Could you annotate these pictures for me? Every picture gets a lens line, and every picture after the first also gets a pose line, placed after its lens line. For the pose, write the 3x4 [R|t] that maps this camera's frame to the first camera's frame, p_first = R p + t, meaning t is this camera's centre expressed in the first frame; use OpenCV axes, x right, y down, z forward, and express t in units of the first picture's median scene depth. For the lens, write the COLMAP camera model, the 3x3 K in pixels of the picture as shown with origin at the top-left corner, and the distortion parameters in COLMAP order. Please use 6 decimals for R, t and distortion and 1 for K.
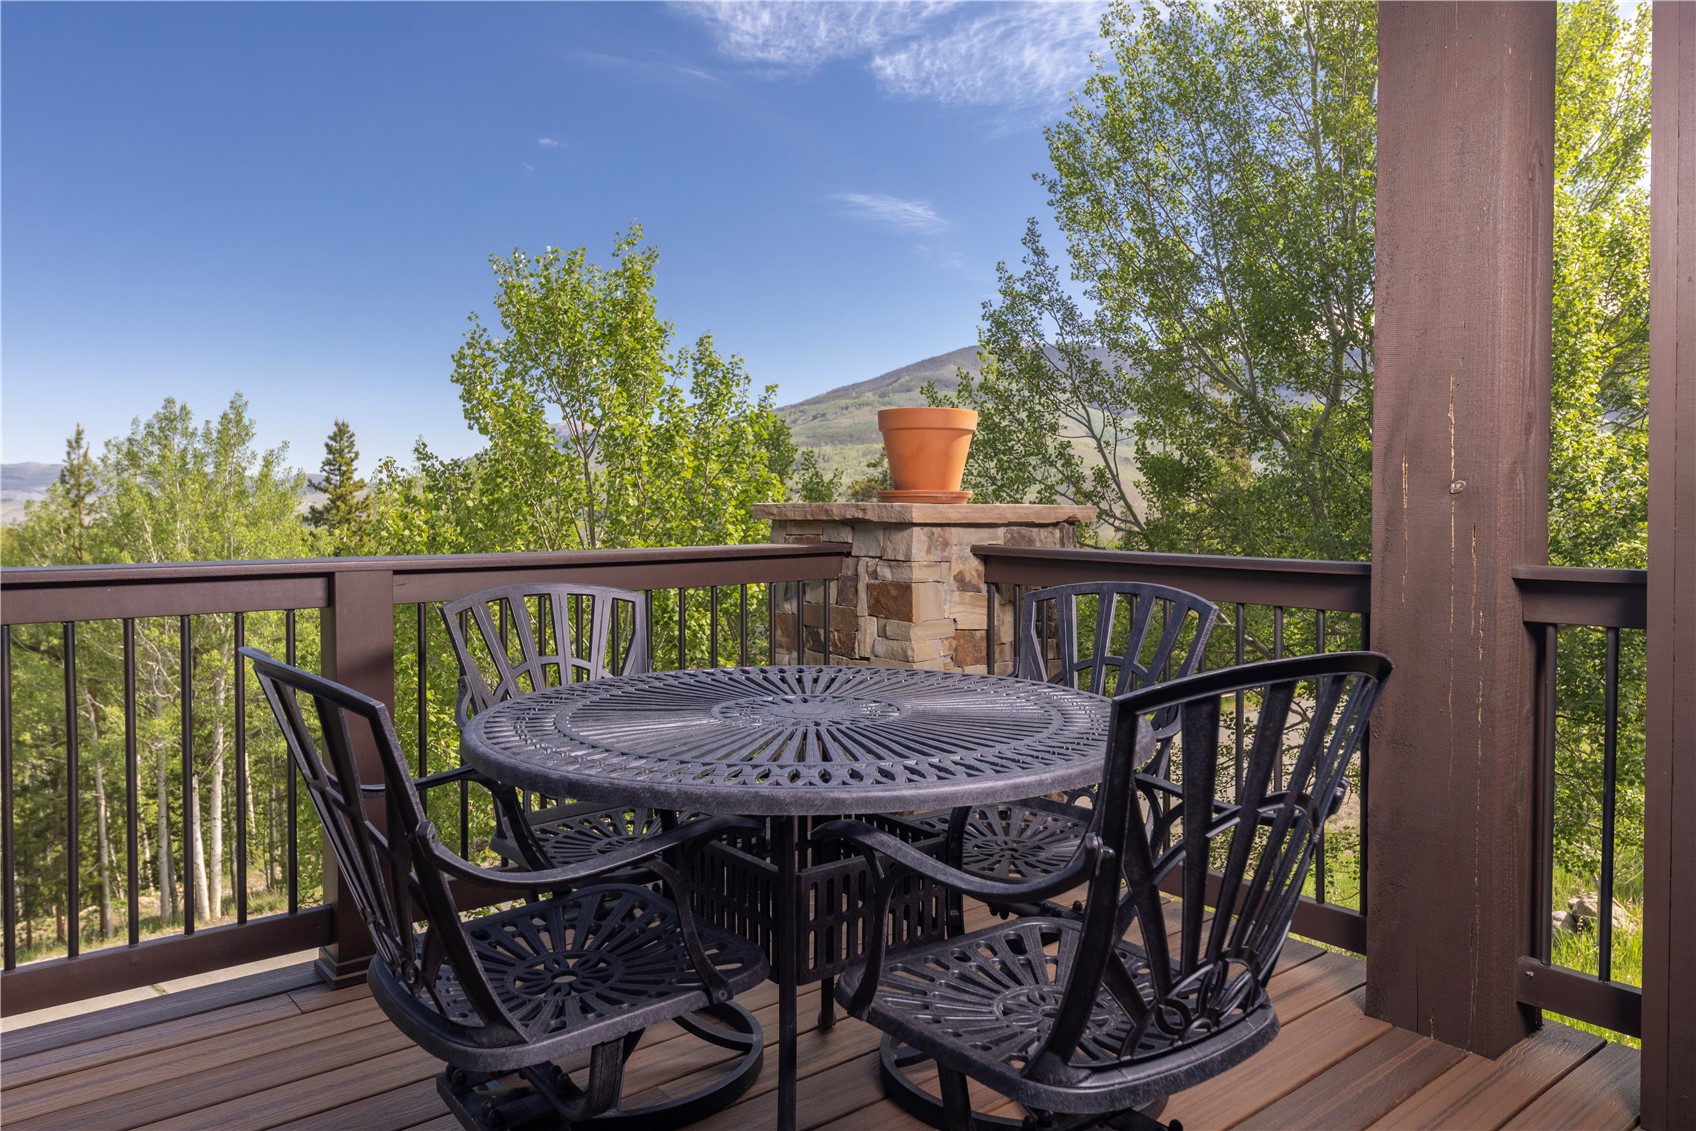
lens RADIAL K [[1131.4, 0, 844.2], [0, 1131.4, 541.2], [0, 0, 1]] dist [-0.000907, 0.000607]
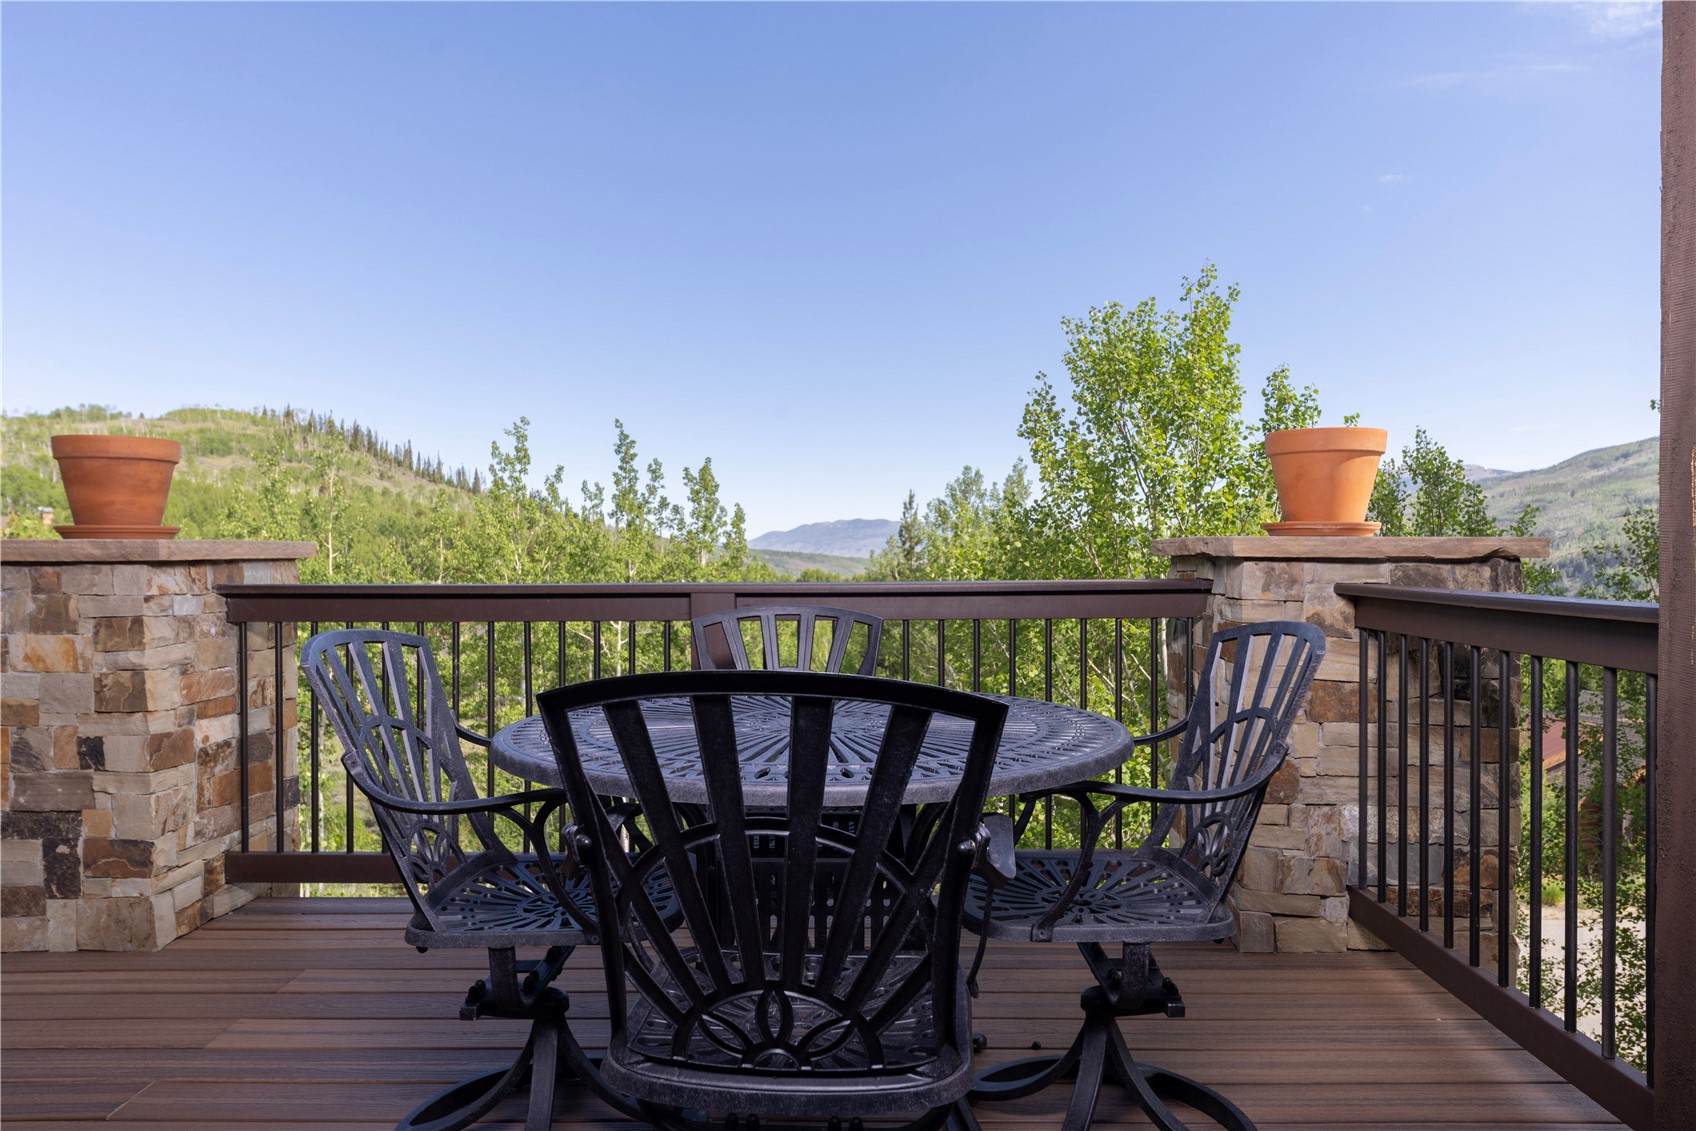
lens RADIAL K [[1094.0, 0, 848.0], [0, 1094.0, 565.5], [0, 0, 1]] dist [-0.023449, 0.000321]
pose [[0.761365, 0.003327, -0.648315, 0.025912], [-0.017731, 0.999720, -0.015693, 0.000664], [0.648081, 0.023443, 0.761211, 0.008912]]
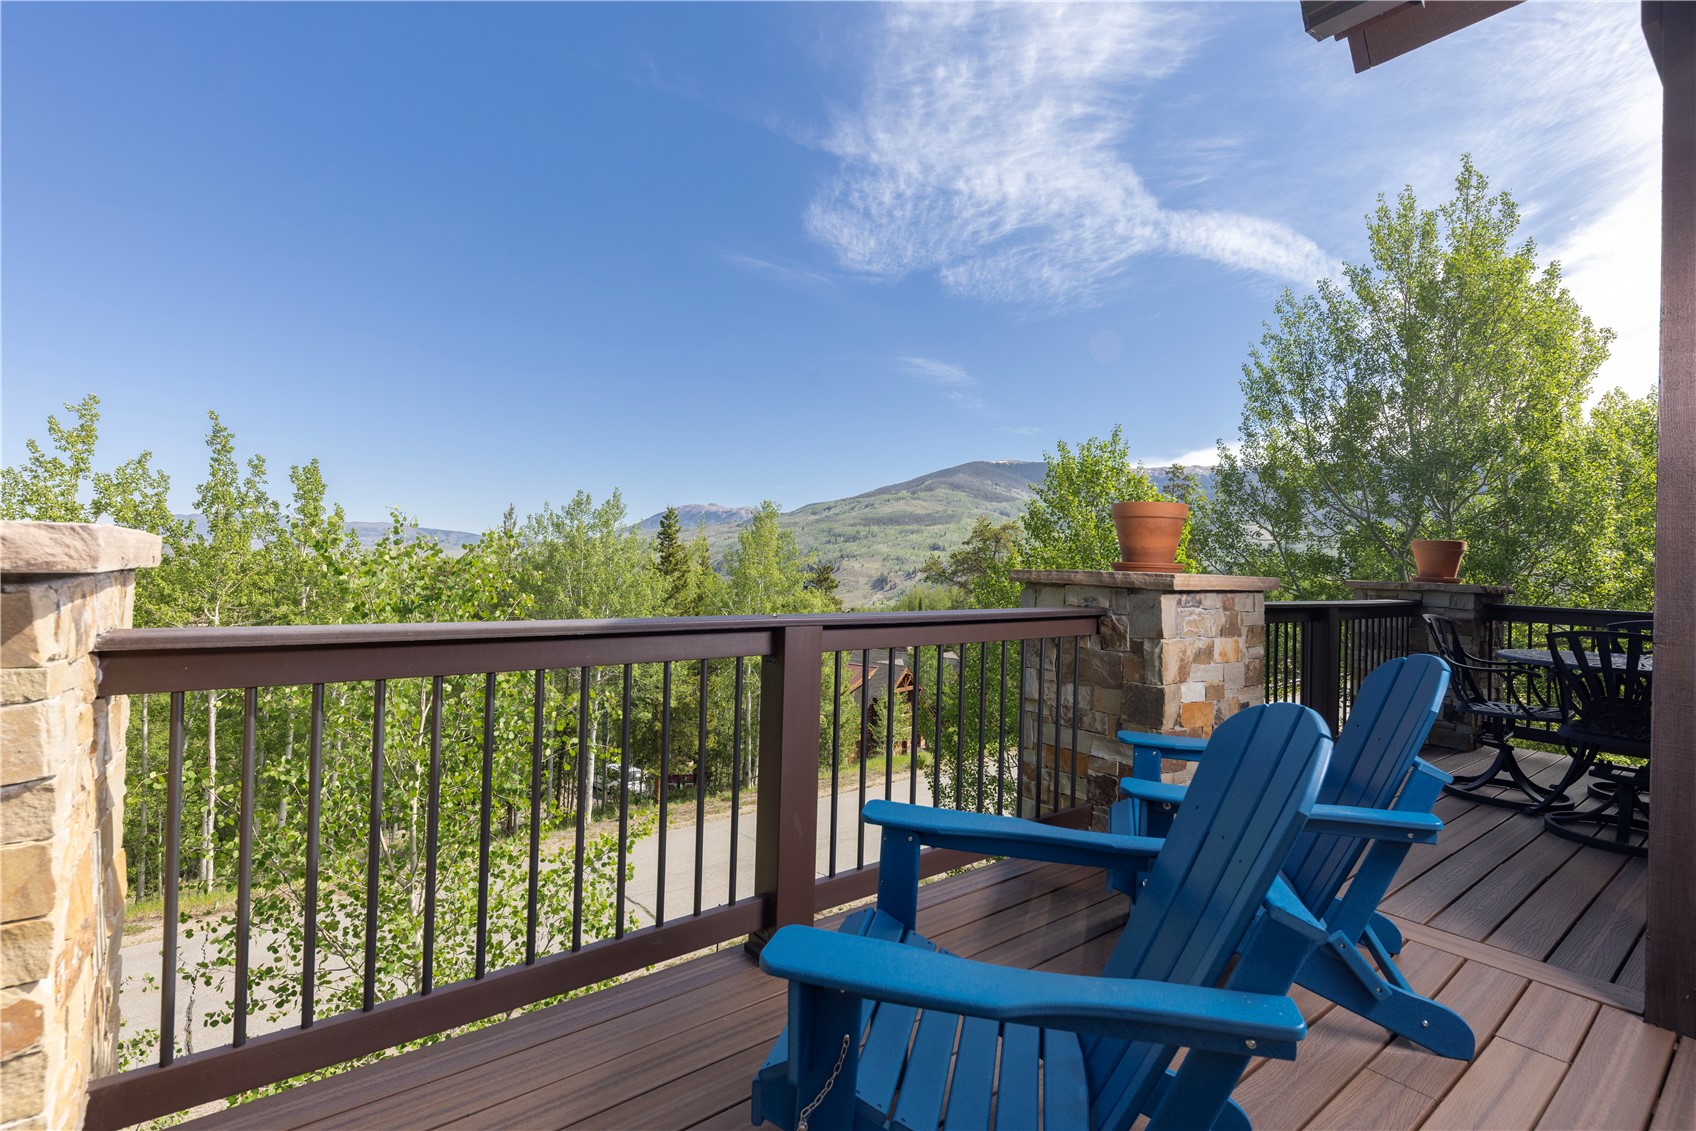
lens RADIAL K [[794.7, 0, 848.0], [0, 794.7, 565.5], [0, 0, 1]] dist [-0.001940, -0.000120]
pose [[0.999400, 0.032703, -0.011420, -0.076233], [-0.033060, 0.998921, -0.032607, 0.001420], [0.010341, 0.032965, 0.999403, -0.041598]]
